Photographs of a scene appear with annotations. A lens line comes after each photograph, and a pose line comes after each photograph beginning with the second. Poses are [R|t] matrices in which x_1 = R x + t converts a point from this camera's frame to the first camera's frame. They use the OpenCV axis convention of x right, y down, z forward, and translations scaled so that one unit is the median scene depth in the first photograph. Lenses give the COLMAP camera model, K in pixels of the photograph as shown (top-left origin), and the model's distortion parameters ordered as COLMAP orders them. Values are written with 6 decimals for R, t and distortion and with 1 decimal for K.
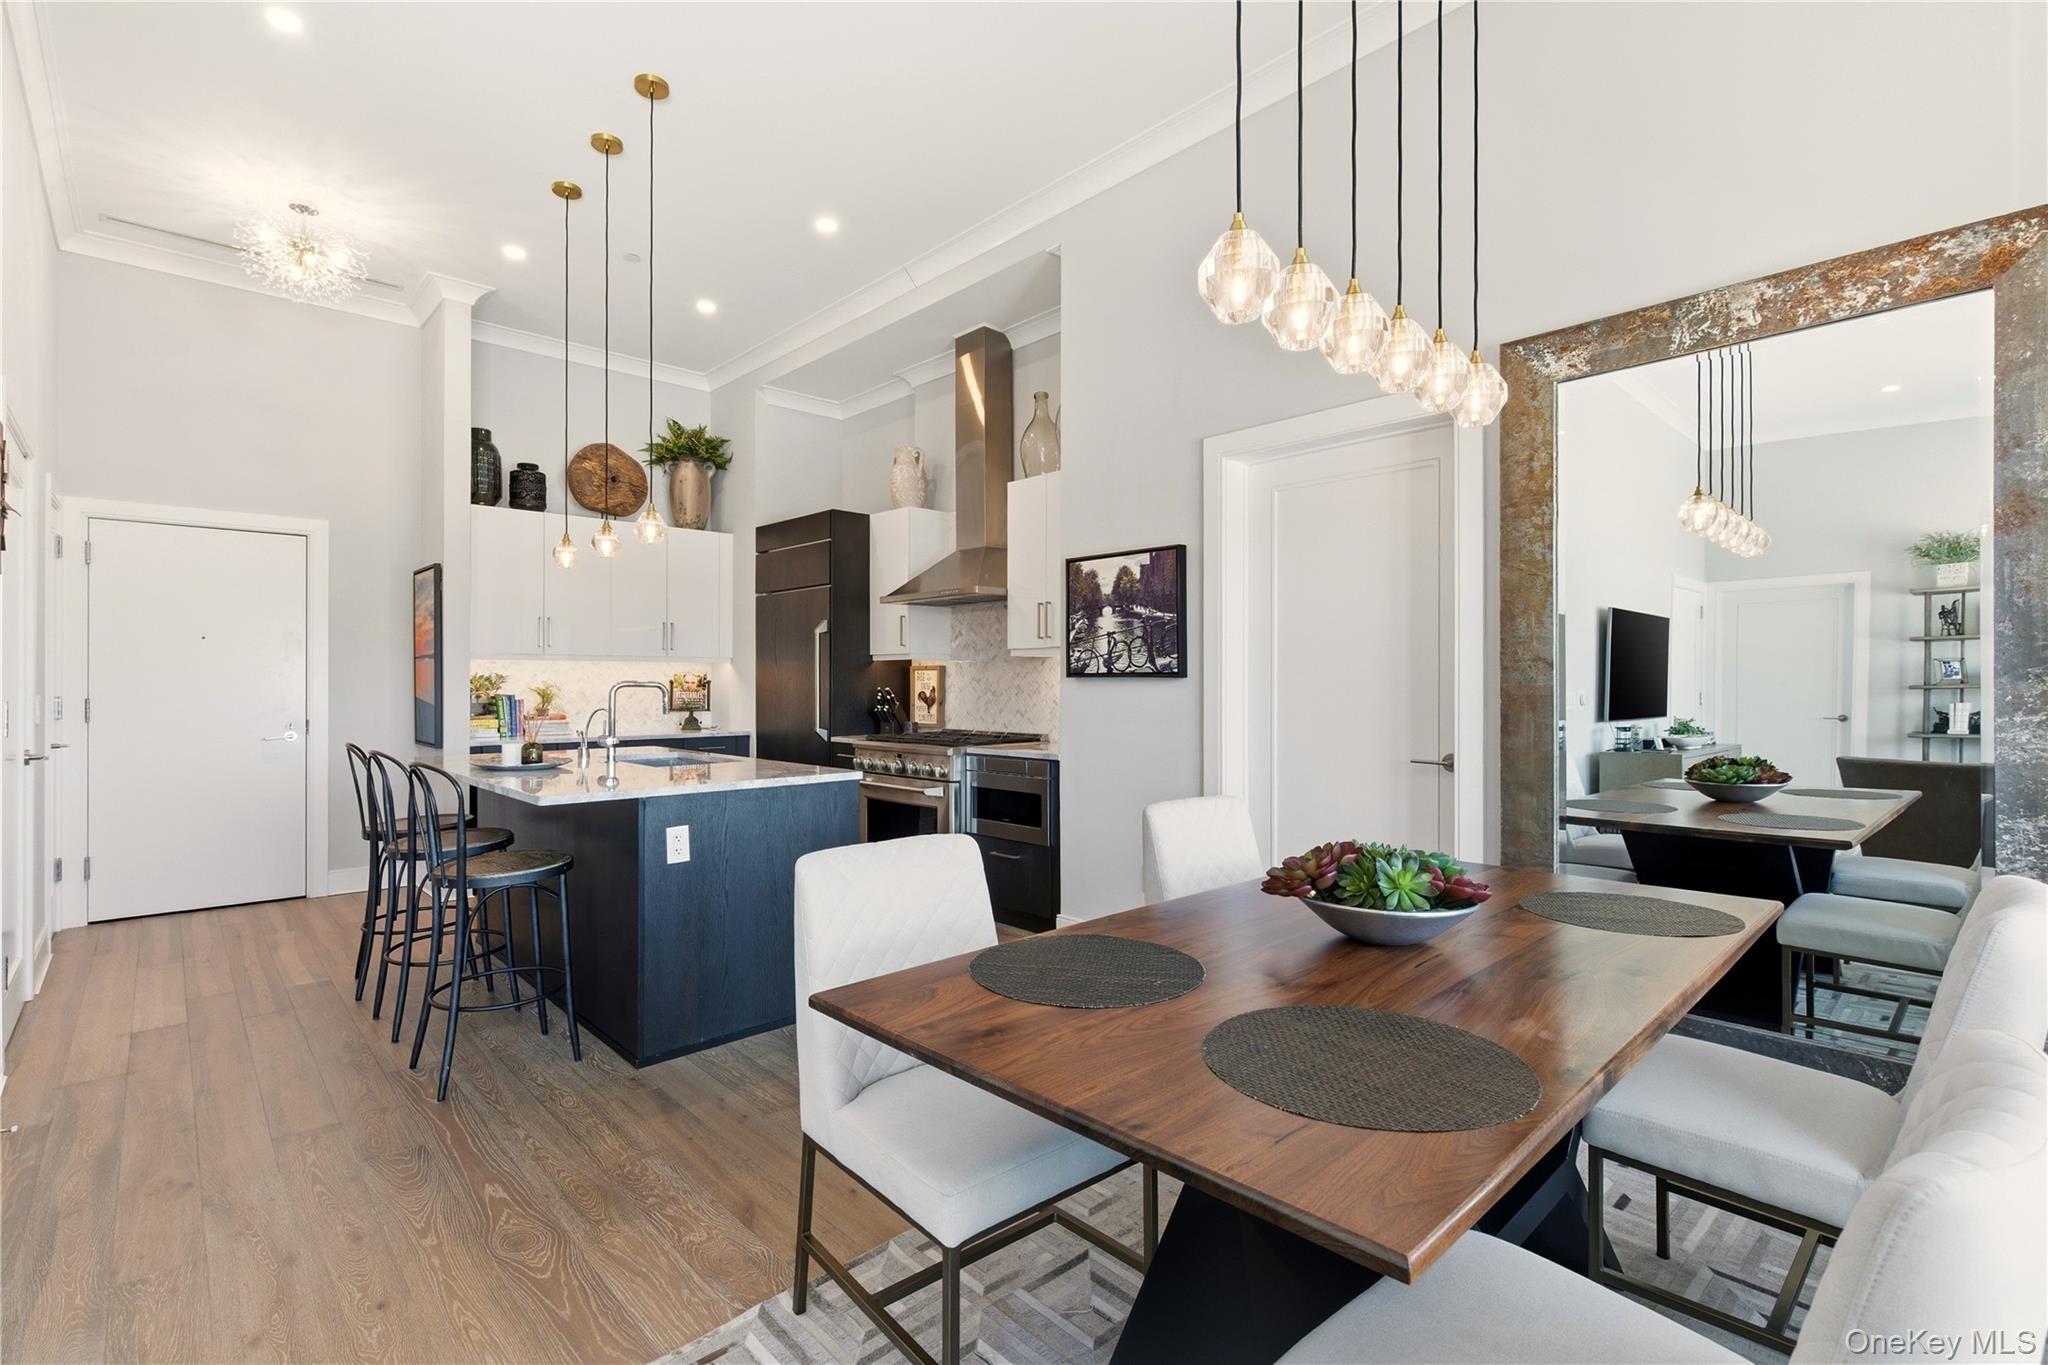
lens RADIAL K [[926.0, 0, 1021.9], [0, 926.0, 682.7], [0, 0, 1]] dist [-0.002775, -0.000839]
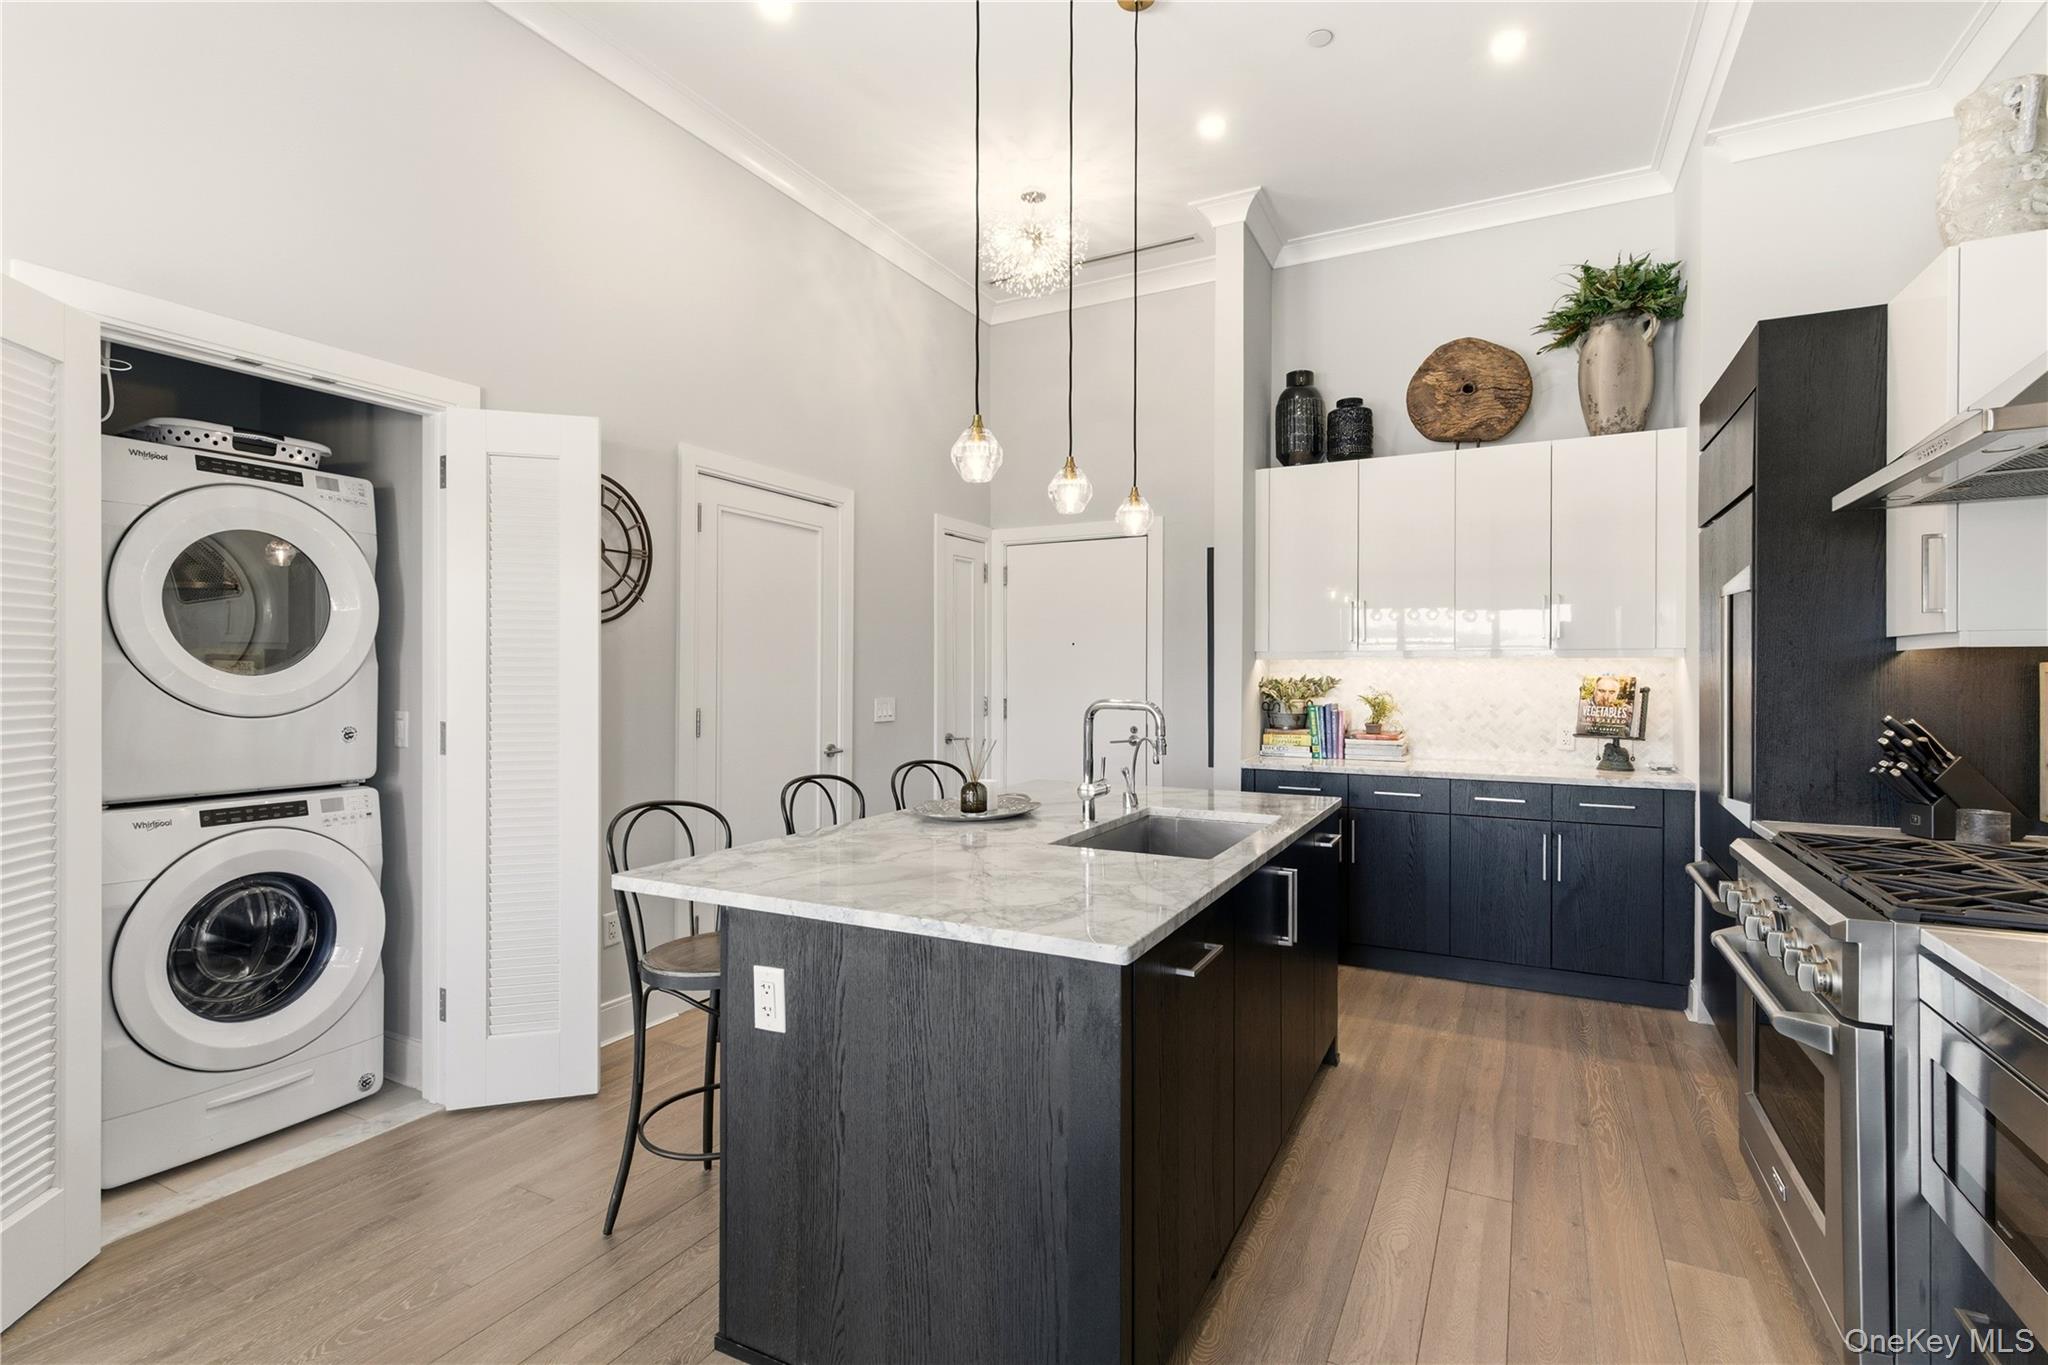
lens RADIAL K [[963.4, 0, 1012.2], [0, 963.4, 674.3], [0, 0, 1]] dist [0.004980, -0.001275]
pose [[0.324062, 0.003026, -0.946031, 0.127060], [-0.000563, 0.999995, 0.003006, -0.014684], [0.946036, -0.000442, 0.324062, 0.497680]]
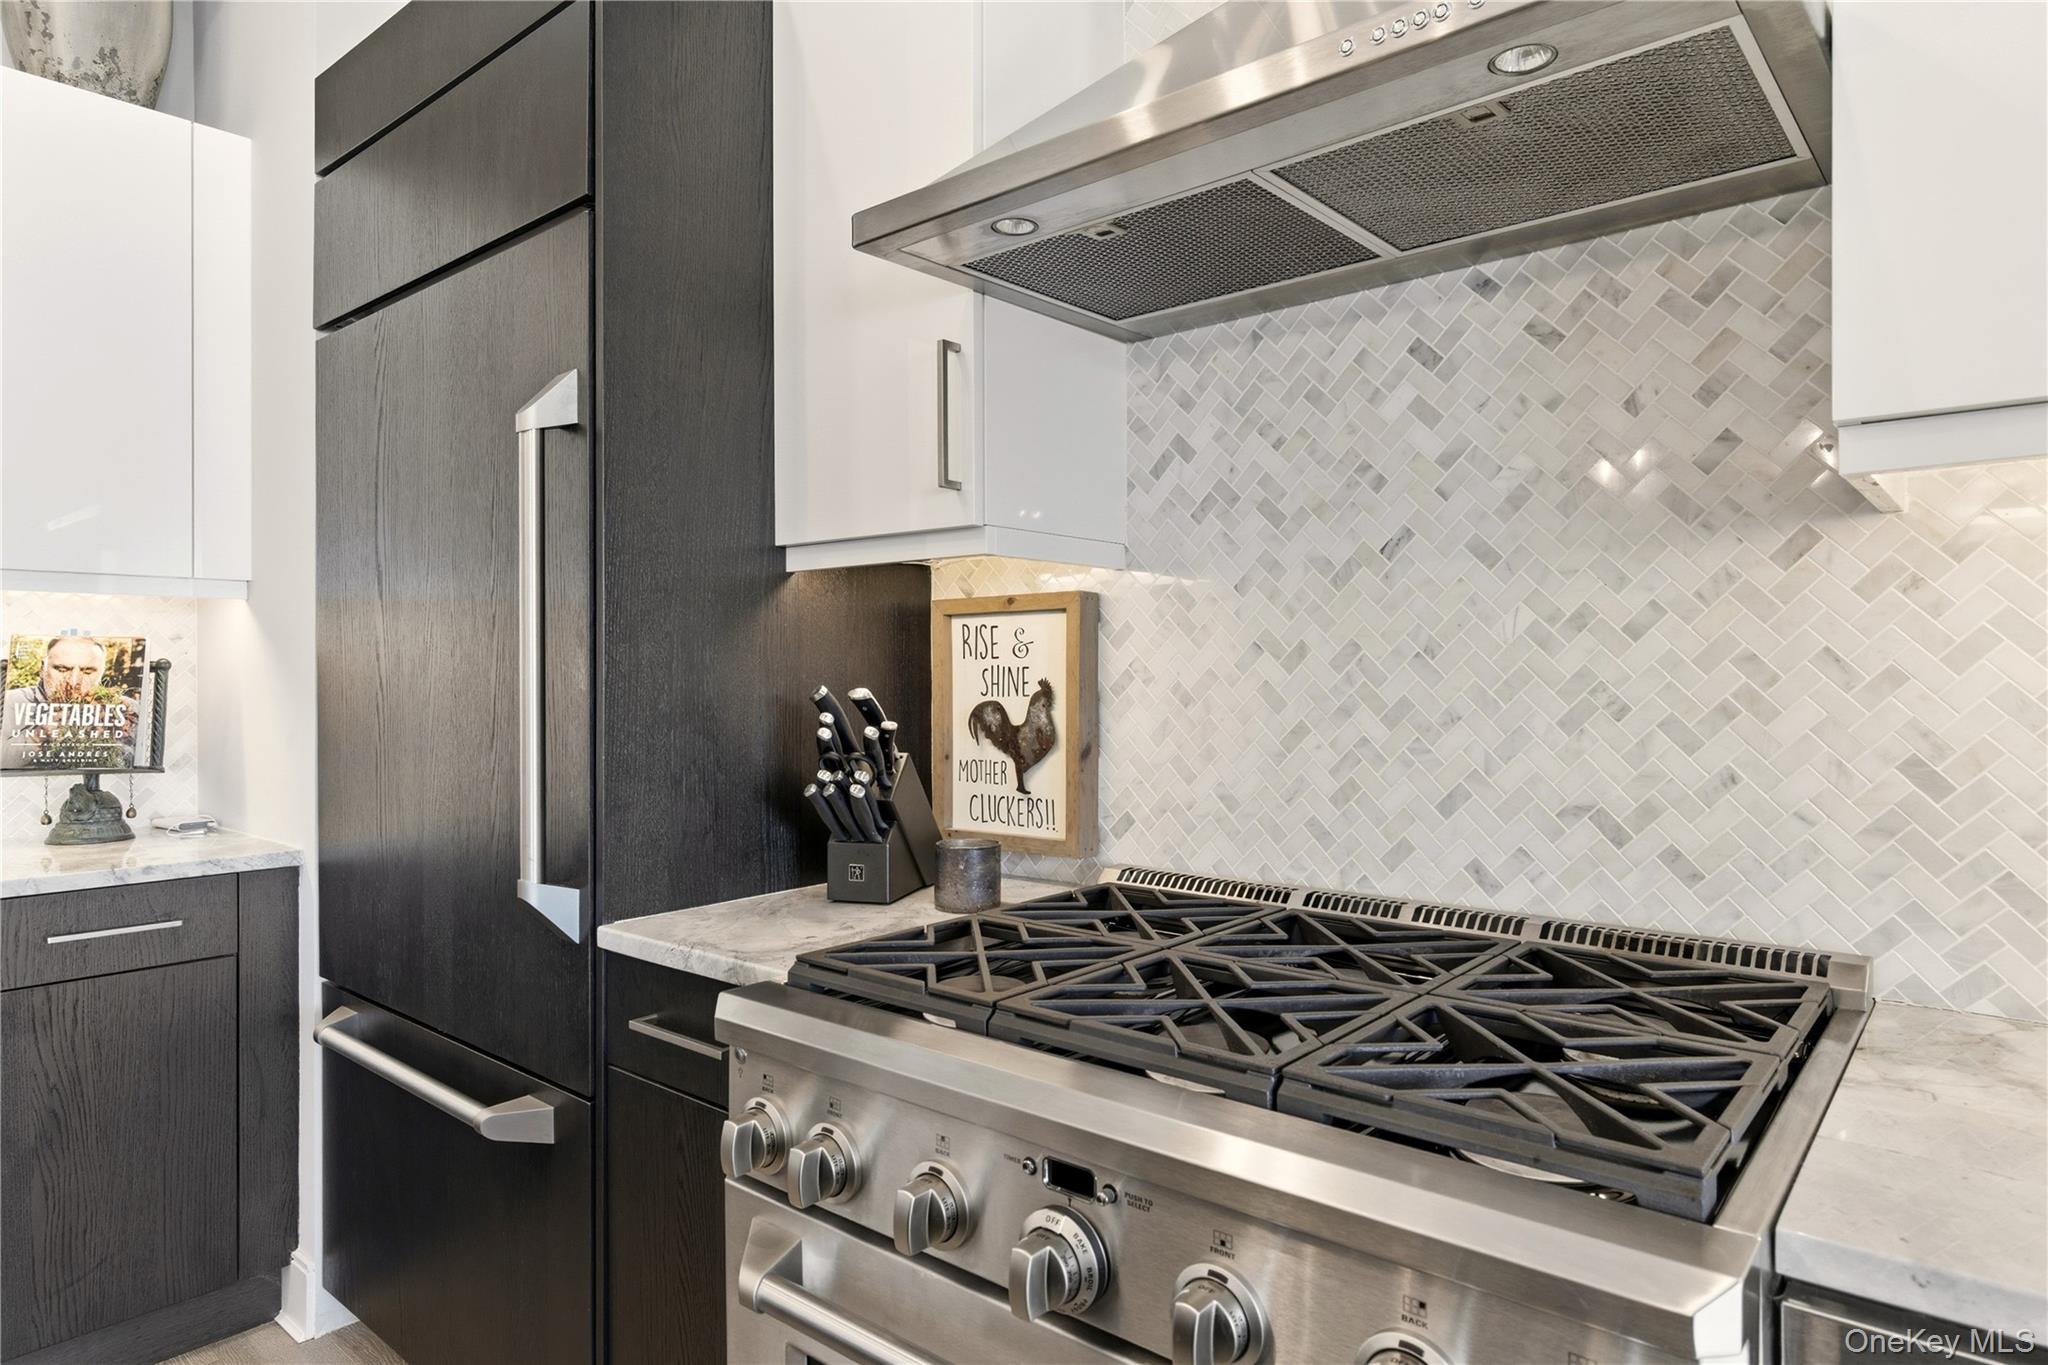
lens RADIAL K [[1188.9, 0, 1015.1], [0, 1188.9, 672.9], [0, 0, 1]] dist [0.001796, -0.000196]
pose [[0.994552, -0.001851, 0.104223, -0.139920], [0.001899, 0.999998, -0.000367, 0.002069], [-0.104223, 0.000563, 0.994554, 0.721968]]
